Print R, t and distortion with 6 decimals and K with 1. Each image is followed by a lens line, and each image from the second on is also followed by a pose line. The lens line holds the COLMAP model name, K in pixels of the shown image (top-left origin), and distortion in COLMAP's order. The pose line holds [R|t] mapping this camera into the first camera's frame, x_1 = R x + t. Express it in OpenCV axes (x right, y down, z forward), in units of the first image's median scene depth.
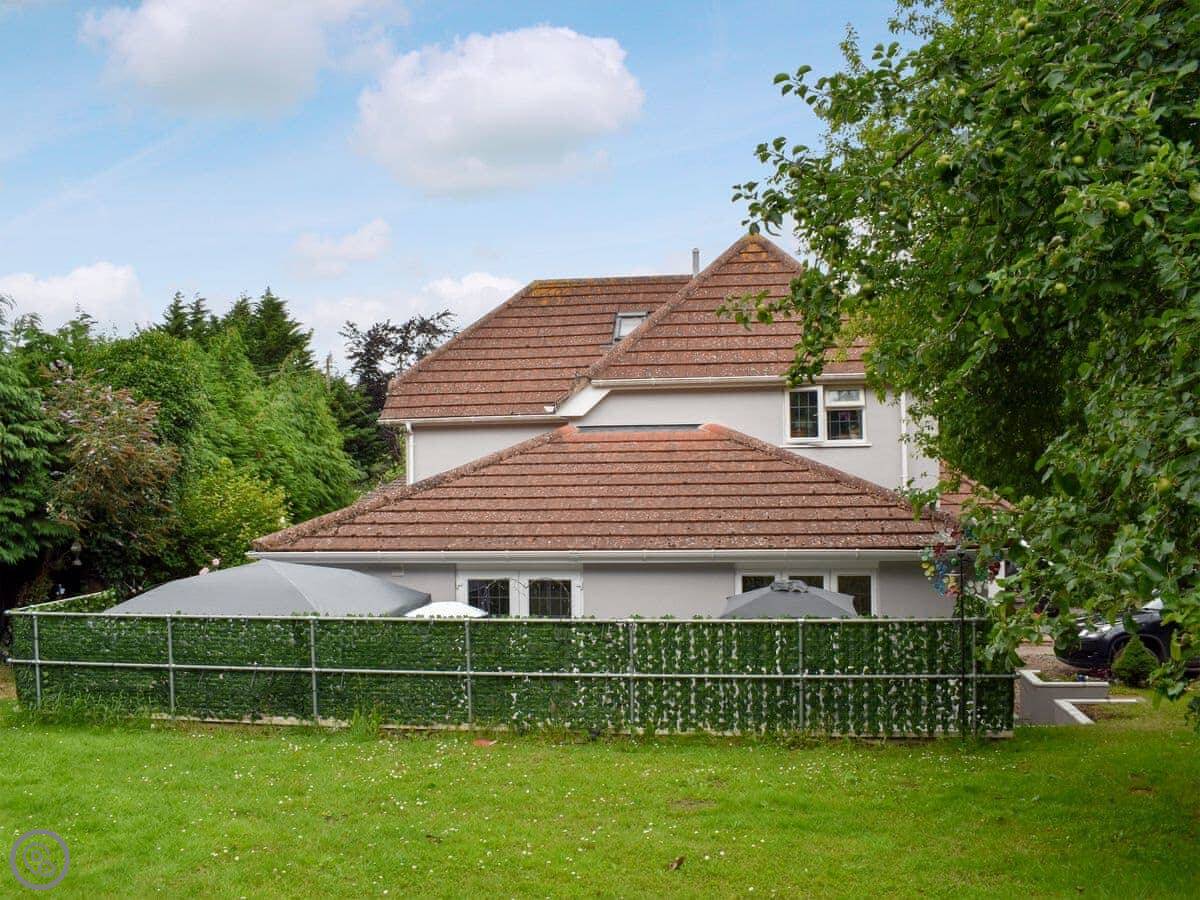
lens RADIAL K [[1131.1, 0, 601.4], [0, 1131.1, 450.8], [0, 0, 1]] dist [-0.094282, 0.000000]
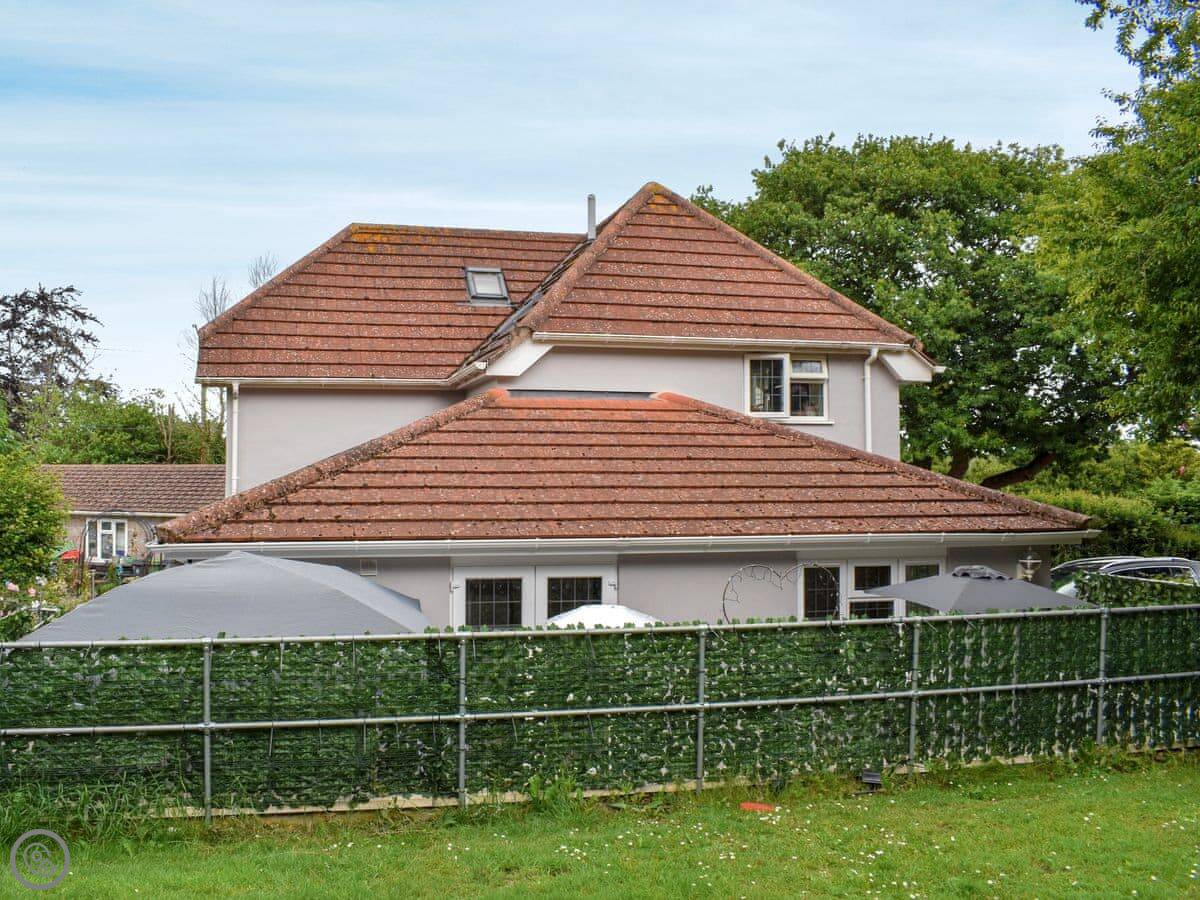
lens RADIAL K [[1131.1, 0, 599.0], [0, 1131.1, 447.6], [0, 0, 1]] dist [-0.094282, 0.000000]
pose [[0.930432, 0.023361, 0.365720, -0.409929], [-0.018980, 0.999699, -0.015570, 0.050280], [-0.365974, 0.007545, 0.930595, 0.368852]]
